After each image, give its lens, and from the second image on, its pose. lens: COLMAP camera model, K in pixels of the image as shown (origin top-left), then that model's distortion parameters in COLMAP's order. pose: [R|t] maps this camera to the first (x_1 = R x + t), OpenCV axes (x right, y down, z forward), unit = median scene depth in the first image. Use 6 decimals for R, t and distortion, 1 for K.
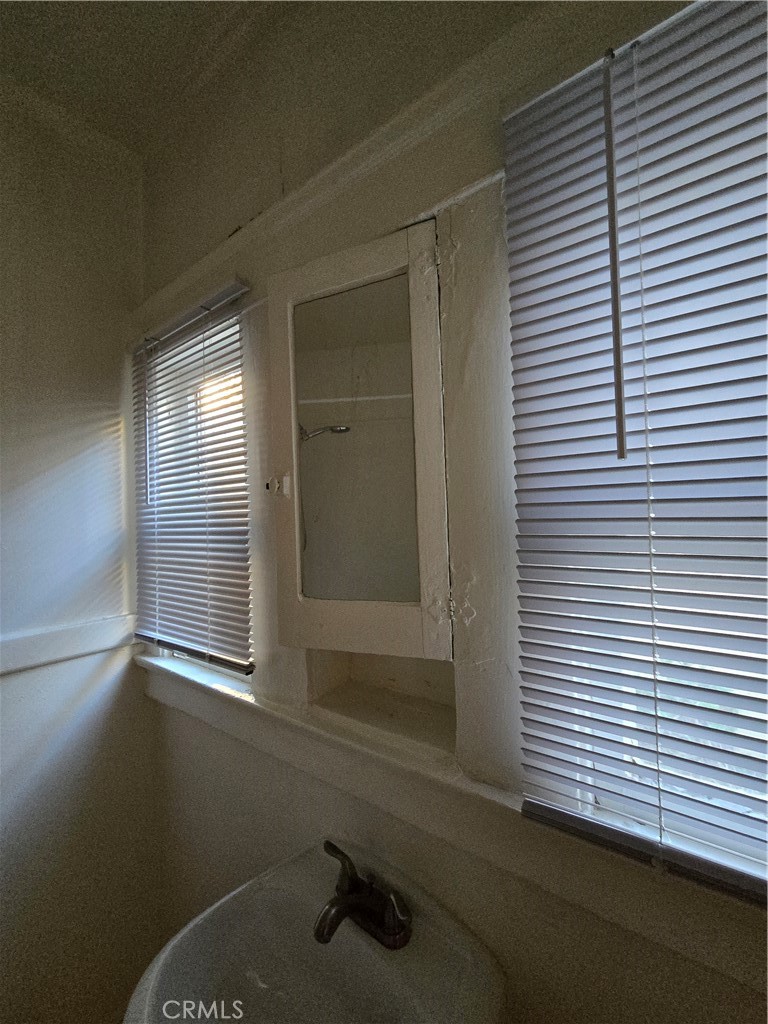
lens RADIAL K [[416.4, 0, 384.0], [0, 416.4, 512.0], [0, 0, 1]] dist [0.000579, 0.000102]
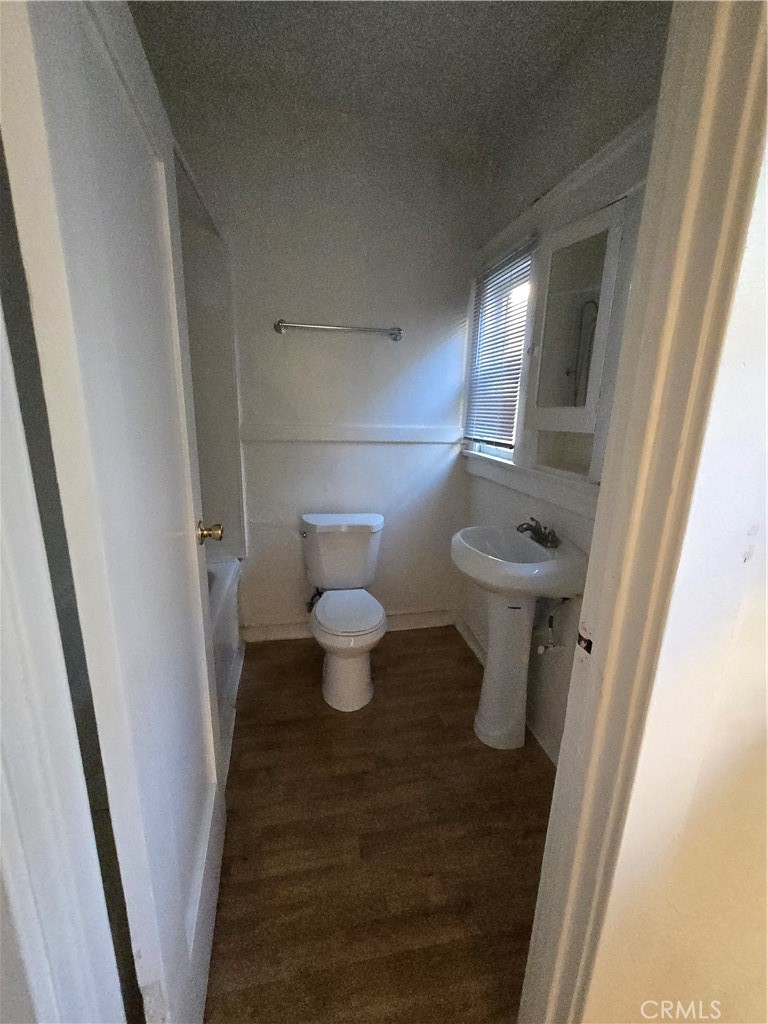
lens RADIAL K [[416.4, 0, 384.0], [0, 416.4, 512.0], [0, 0, 1]] dist [0.000579, 0.000102]
pose [[0.752213, 0.208858, -0.624944, 0.453133], [-0.037522, 0.960474, 0.275830, 0.111222], [0.657851, -0.184034, 0.730317, -0.804030]]
